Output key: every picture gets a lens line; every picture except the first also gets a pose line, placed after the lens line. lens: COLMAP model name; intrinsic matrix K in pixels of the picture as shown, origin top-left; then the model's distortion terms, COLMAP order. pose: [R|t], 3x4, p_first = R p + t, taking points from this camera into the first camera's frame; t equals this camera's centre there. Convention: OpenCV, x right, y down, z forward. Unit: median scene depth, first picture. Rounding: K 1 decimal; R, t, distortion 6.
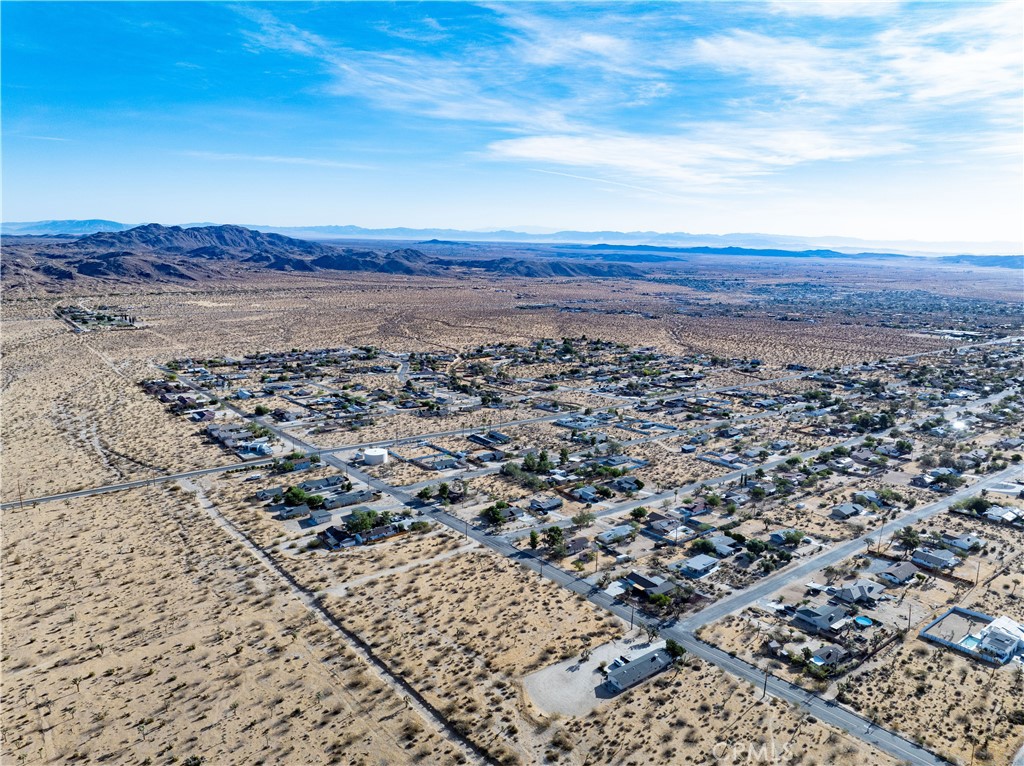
lens RADIAL K [[721.8, 0, 518.2], [0, 721.8, 379.2], [0, 0, 1]] dist [-0.044132, 0.010654]
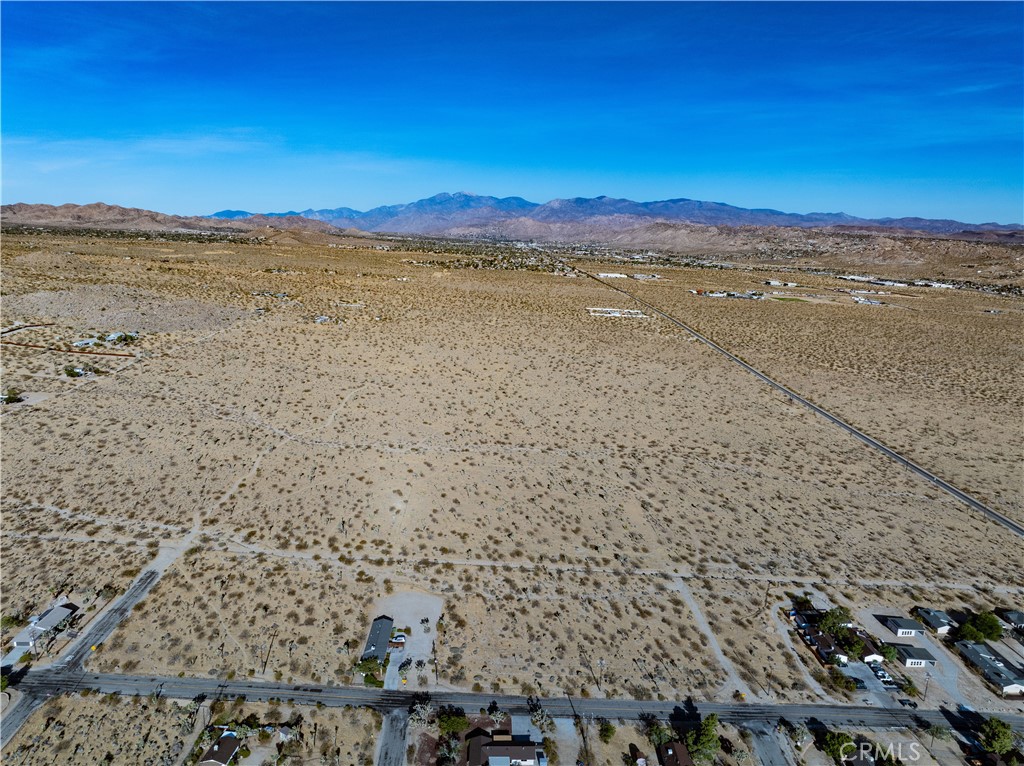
lens RADIAL K [[721.8, 0, 509.9], [0, 721.8, 391.0], [0, 0, 1]] dist [-0.044132, 0.010654]
pose [[-0.590615, 0.147684, -0.793324, 0.654889], [-0.193919, 0.928326, 0.317185, -0.243100], [0.783307, 0.341175, -0.519644, 1.229637]]
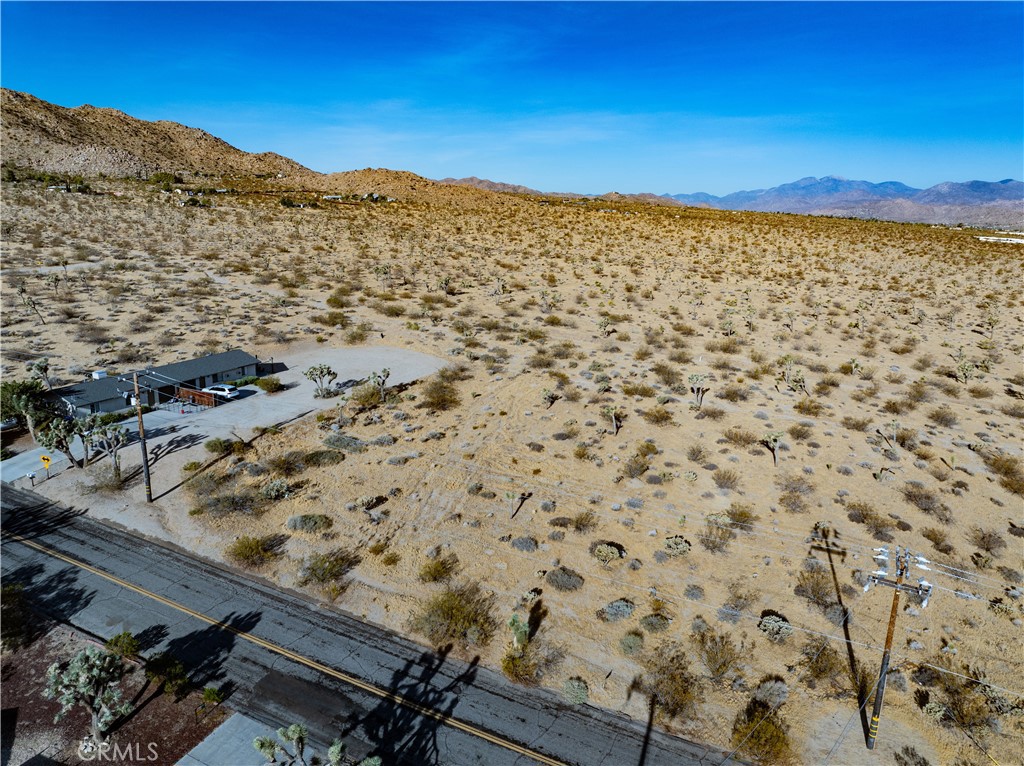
lens RADIAL K [[721.8, 0, 513.3], [0, 721.8, 388.3], [0, 0, 1]] dist [-0.044132, 0.010654]
pose [[-0.890887, 0.067365, -0.449202, 0.135874], [-0.135634, 0.904369, 0.404623, 0.188432], [0.433502, 0.421401, -0.796554, 1.058189]]
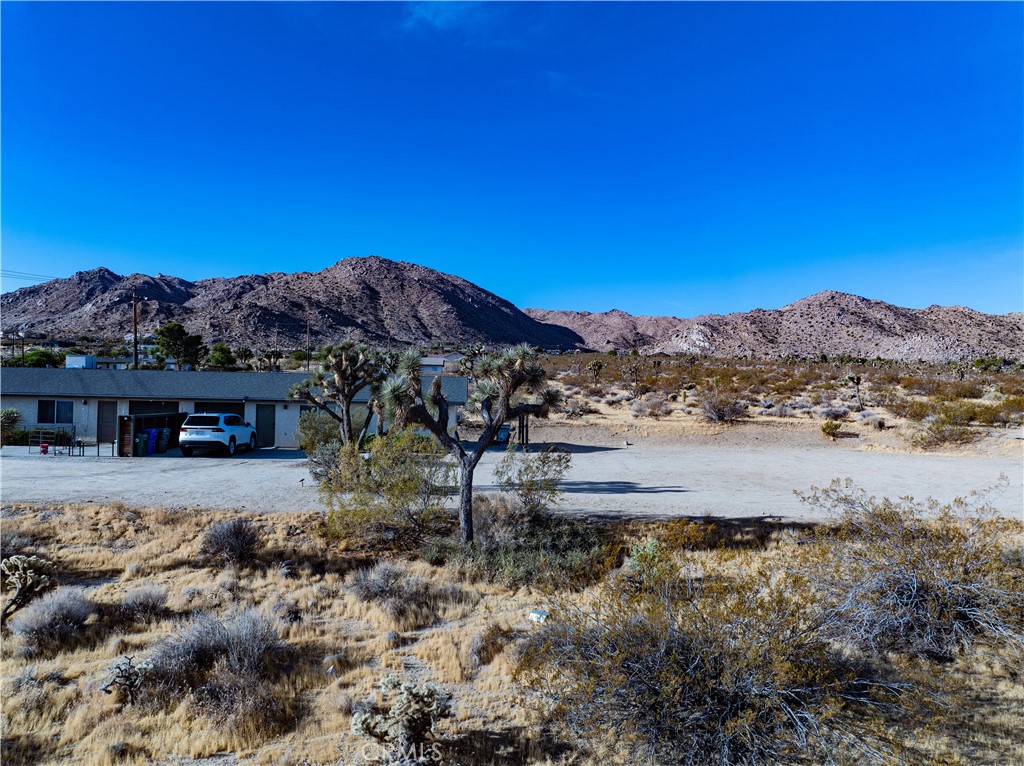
lens RADIAL K [[721.8, 0, 512.8], [0, 721.8, 381.1], [0, 0, 1]] dist [-0.044132, 0.010654]
pose [[-0.823397, -0.025144, 0.566908, 0.027539], [0.078566, 0.984345, 0.157770, 0.295999], [-0.562000, 0.174447, -0.808532, 0.847715]]
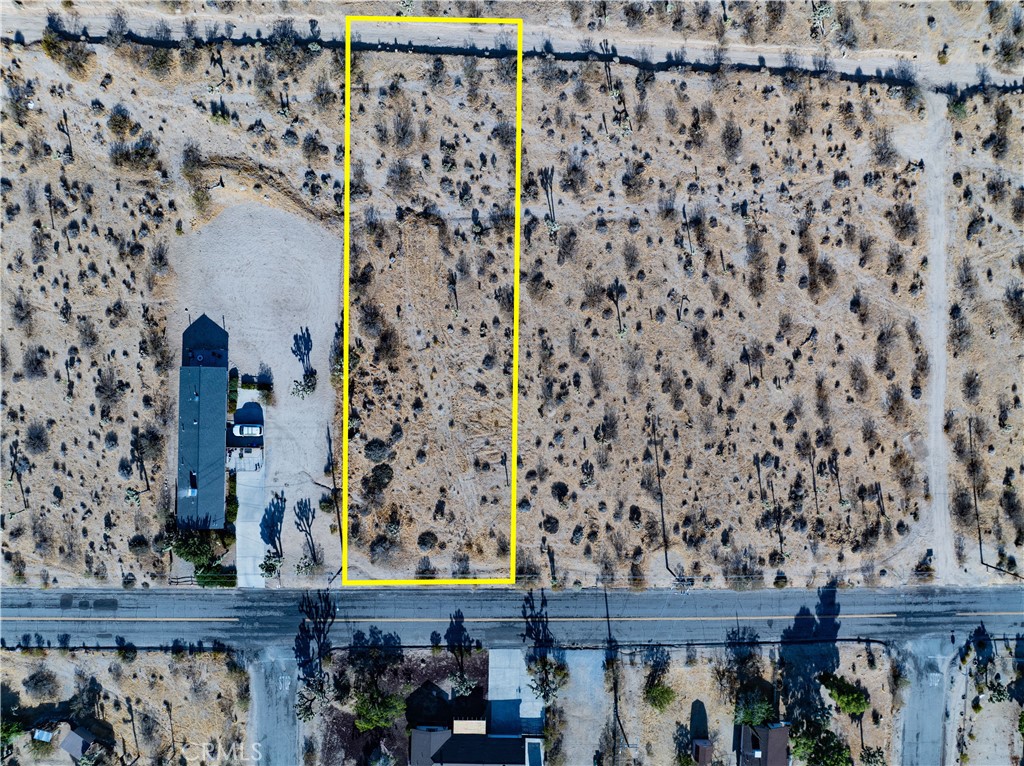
lens RADIAL K [[721.8, 0, 502.2], [0, 721.8, 388.2], [0, 0, 1]] dist [-0.044132, 0.010654]
pose [[-0.626947, 0.778055, -0.039597, 0.028211], [-0.196721, -0.108927, 0.974390, -0.072656], [0.753816, 0.618680, 0.221351, 0.797650]]
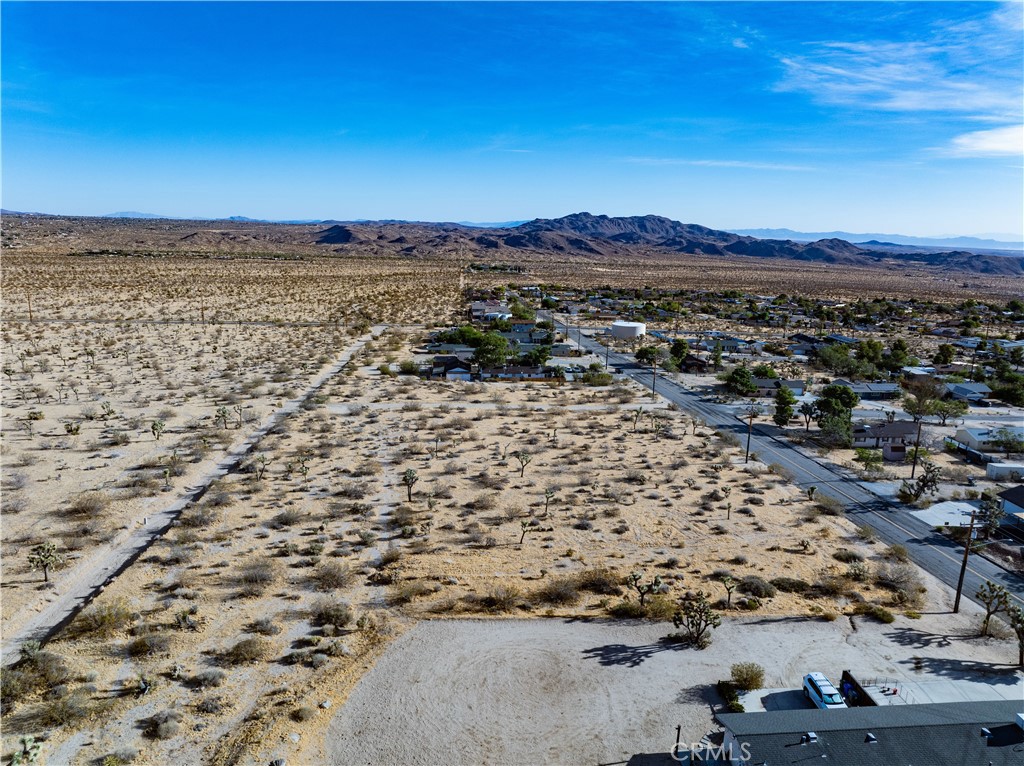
lens RADIAL K [[721.8, 0, 515.7], [0, 721.8, 392.2], [0, 0, 1]] dist [-0.044132, 0.010654]
pose [[0.839586, 0.119902, -0.529829, 0.132093], [-0.113977, 0.992509, 0.043995, 0.241335], [0.531135, 0.023450, 0.846963, 0.604373]]
